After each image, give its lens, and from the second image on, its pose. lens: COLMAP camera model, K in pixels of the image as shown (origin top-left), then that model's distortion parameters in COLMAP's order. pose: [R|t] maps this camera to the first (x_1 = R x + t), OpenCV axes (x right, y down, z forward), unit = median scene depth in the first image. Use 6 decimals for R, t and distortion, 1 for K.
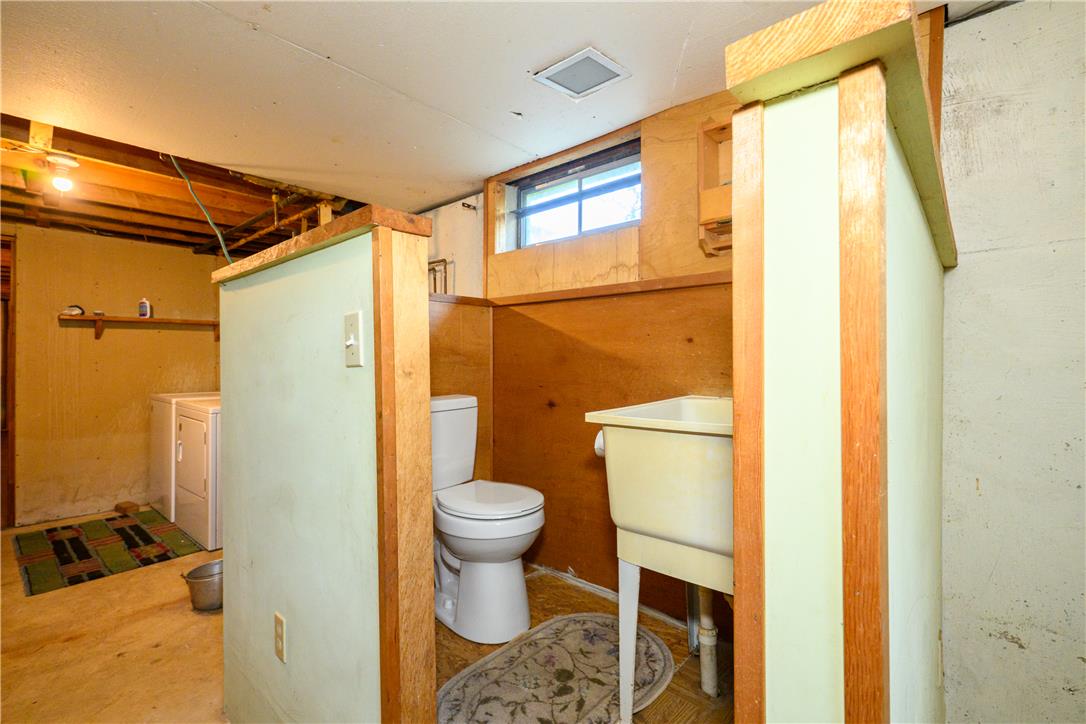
lens RADIAL K [[482.8, 0, 542.4], [0, 482.8, 358.8], [0, 0, 1]] dist [-0.001412, 0.000345]
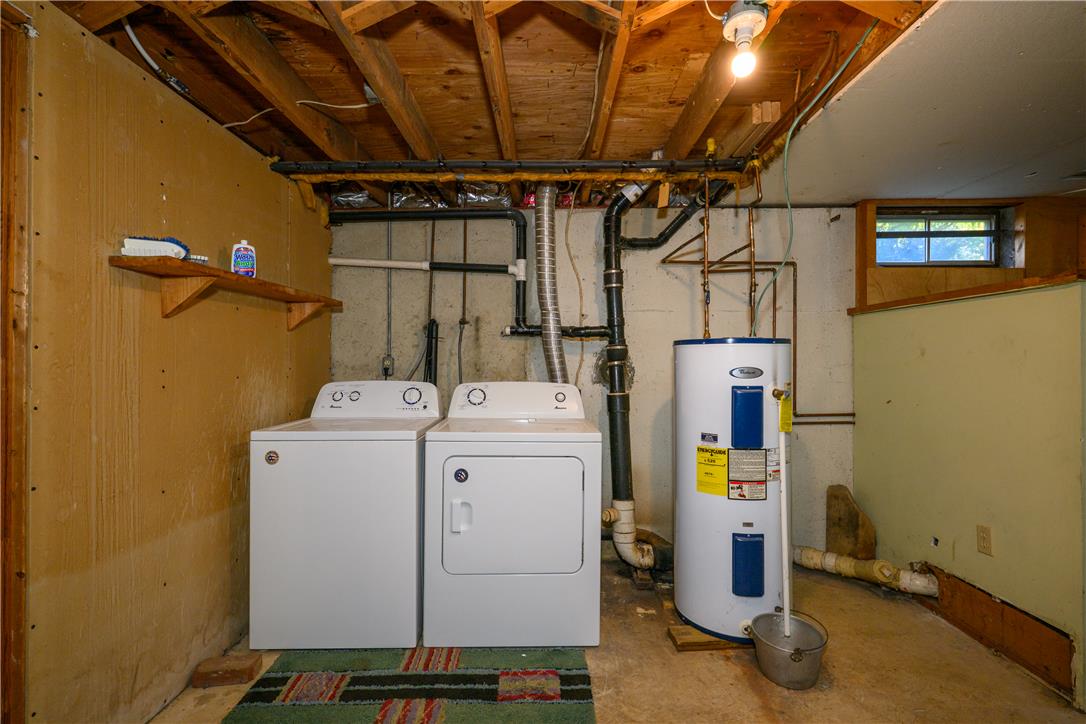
lens RADIAL K [[482.8, 0, 544.1], [0, 482.8, 360.0], [0, 0, 1]] dist [-0.001412, 0.000345]
pose [[0.751453, -0.000872, 0.659786, -1.215127], [-0.000141, 0.999999, 0.001481, -0.001776], [-0.659786, -0.001206, 0.751452, 0.554569]]
